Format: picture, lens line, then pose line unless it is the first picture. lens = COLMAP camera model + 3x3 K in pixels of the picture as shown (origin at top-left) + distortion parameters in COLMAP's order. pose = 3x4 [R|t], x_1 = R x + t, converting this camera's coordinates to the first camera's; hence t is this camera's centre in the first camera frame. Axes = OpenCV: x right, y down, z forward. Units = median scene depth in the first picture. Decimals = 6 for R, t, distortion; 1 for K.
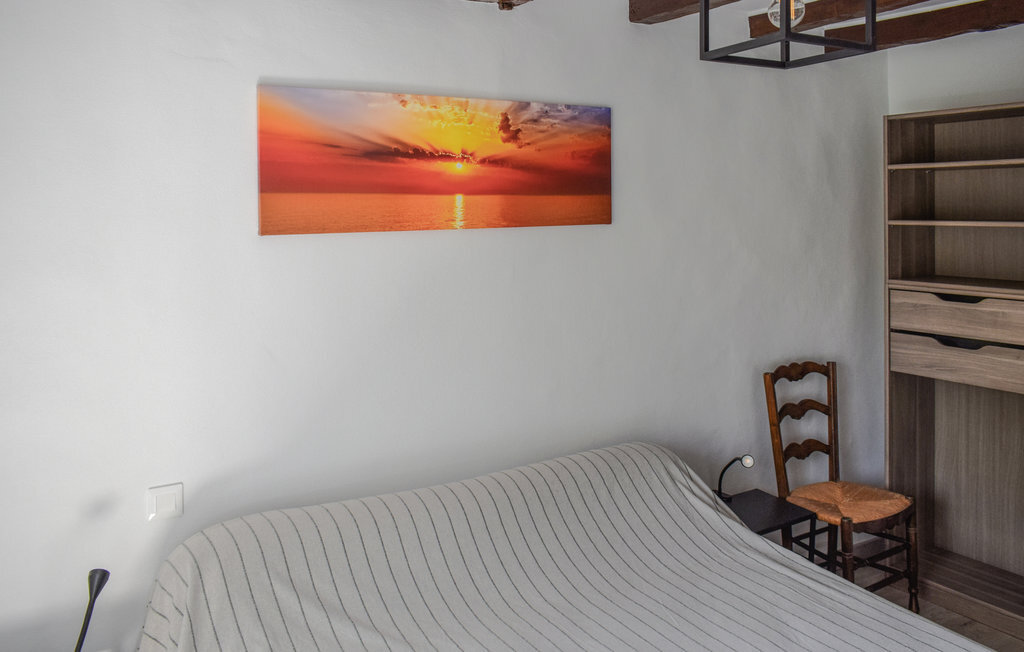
lens RADIAL K [[1965.9, 0, 512.0], [0, 1965.9, 326.0], [0, 0, 1]] dist [0.000389, 0.067936]
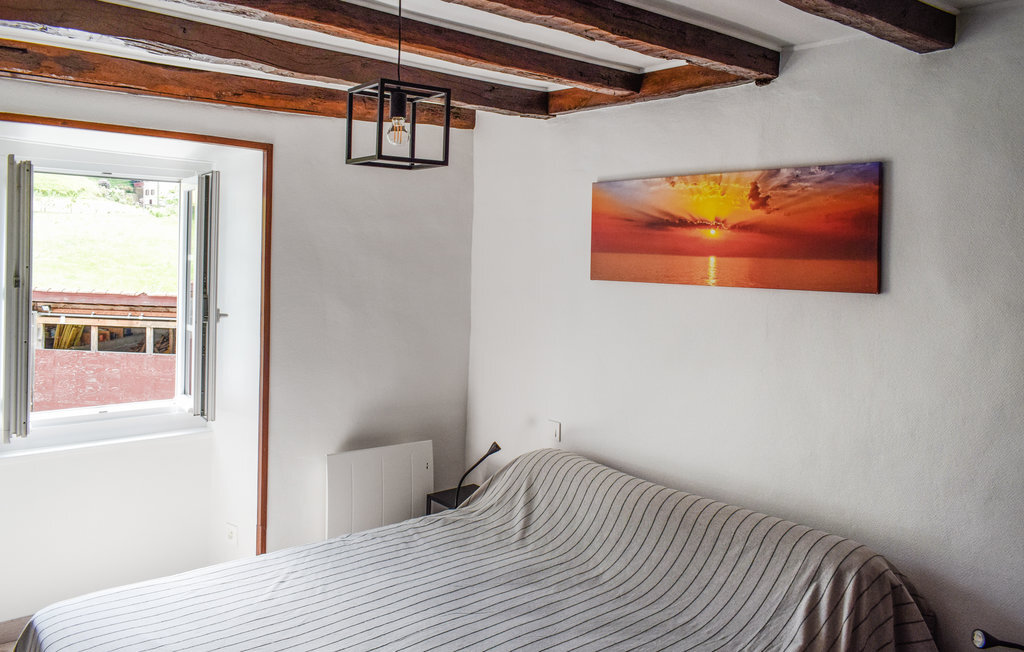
lens RADIAL K [[1965.9, 0, 512.0], [0, 1965.9, 326.0], [0, 0, 1]] dist [0.000389, 0.067936]
pose [[-0.623157, 0.034543, -0.781334, 0.941366], [-0.055924, 0.994499, 0.088570, -0.119764], [0.780095, 0.098889, -0.617797, 1.595818]]
